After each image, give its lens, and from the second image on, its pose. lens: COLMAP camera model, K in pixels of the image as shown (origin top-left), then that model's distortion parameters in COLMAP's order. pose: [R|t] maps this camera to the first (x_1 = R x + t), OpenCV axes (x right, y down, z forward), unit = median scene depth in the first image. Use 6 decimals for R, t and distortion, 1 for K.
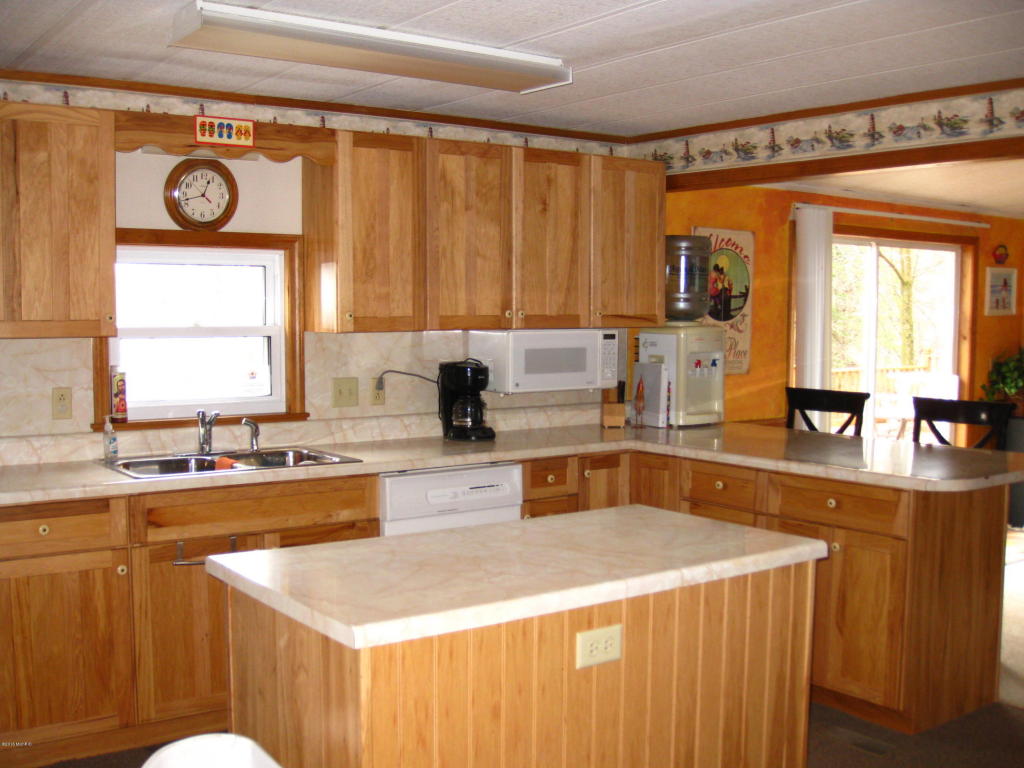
lens RADIAL K [[1138.4, 0, 512.0], [0, 1138.4, 384.0], [0, 0, 1]] dist [-0.158078, 0.090932]
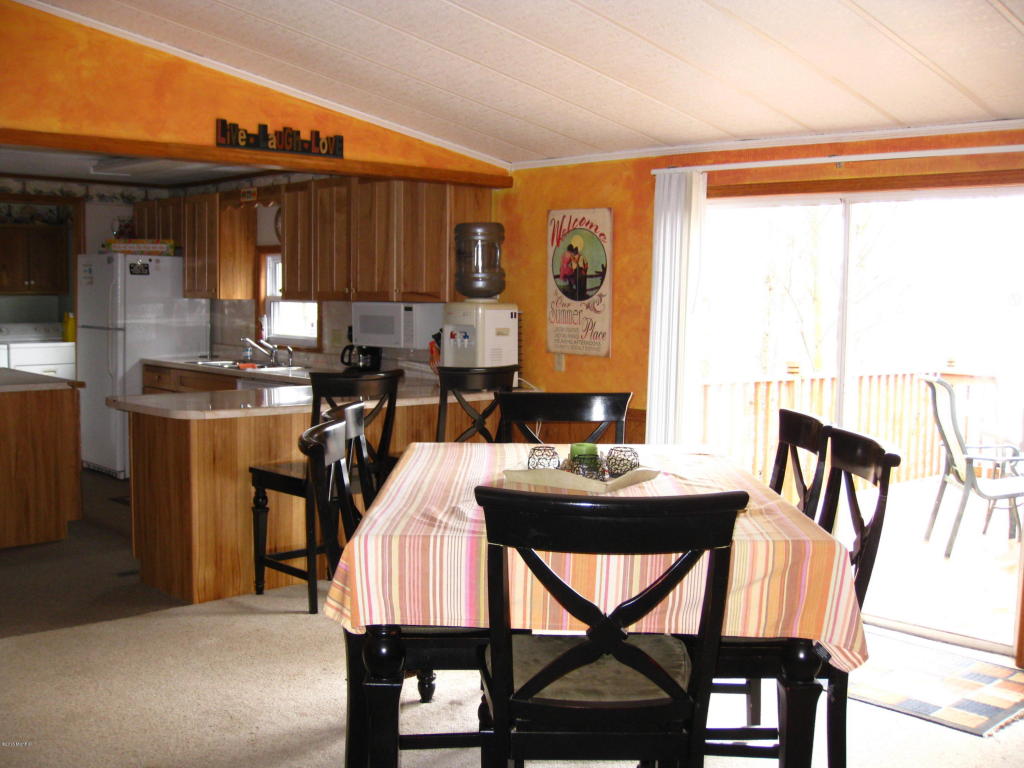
lens RADIAL K [[1138.4, 0, 512.0], [0, 1138.4, 384.0], [0, 0, 1]] dist [-0.158078, 0.090932]
pose [[0.144829, 0.071786, -0.986849, 1.171027], [-0.083846, 0.994668, 0.060050, -0.037824], [0.985898, 0.074046, 0.150076, 0.794409]]
